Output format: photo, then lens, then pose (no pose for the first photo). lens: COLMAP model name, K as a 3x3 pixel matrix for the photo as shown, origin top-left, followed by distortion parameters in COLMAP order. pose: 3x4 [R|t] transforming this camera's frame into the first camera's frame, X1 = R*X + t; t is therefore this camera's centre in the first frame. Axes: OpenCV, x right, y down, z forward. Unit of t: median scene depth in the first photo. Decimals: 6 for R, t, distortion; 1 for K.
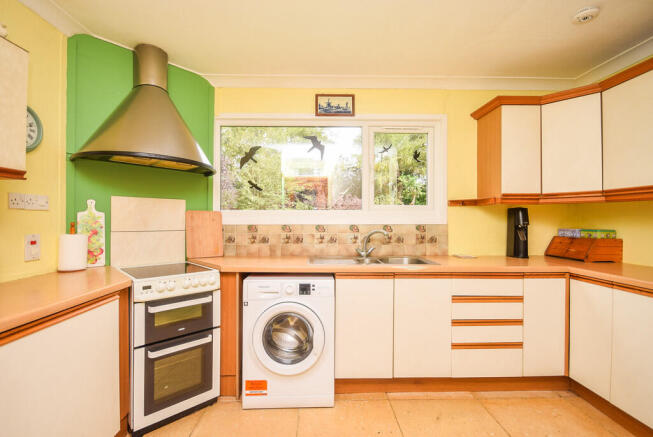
lens RADIAL K [[294.3, 0, 324.6], [0, 294.3, 219.0], [0, 0, 1]] dist [-0.005062, -0.003655]
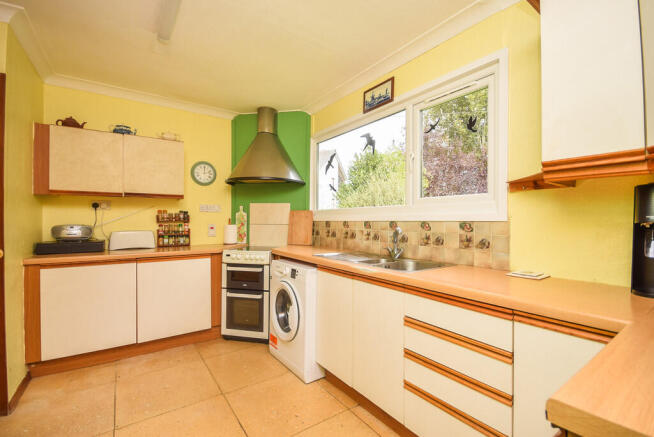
lens RADIAL K [[294.7, 0, 324.4], [0, 294.7, 218.6], [0, 0, 1]] dist [-0.005062, -0.003655]
pose [[0.543113, -0.004857, -0.839646, 0.746321], [0.000365, 0.999985, -0.005549, 0.016375], [0.839659, 0.002707, 0.543106, 0.336566]]
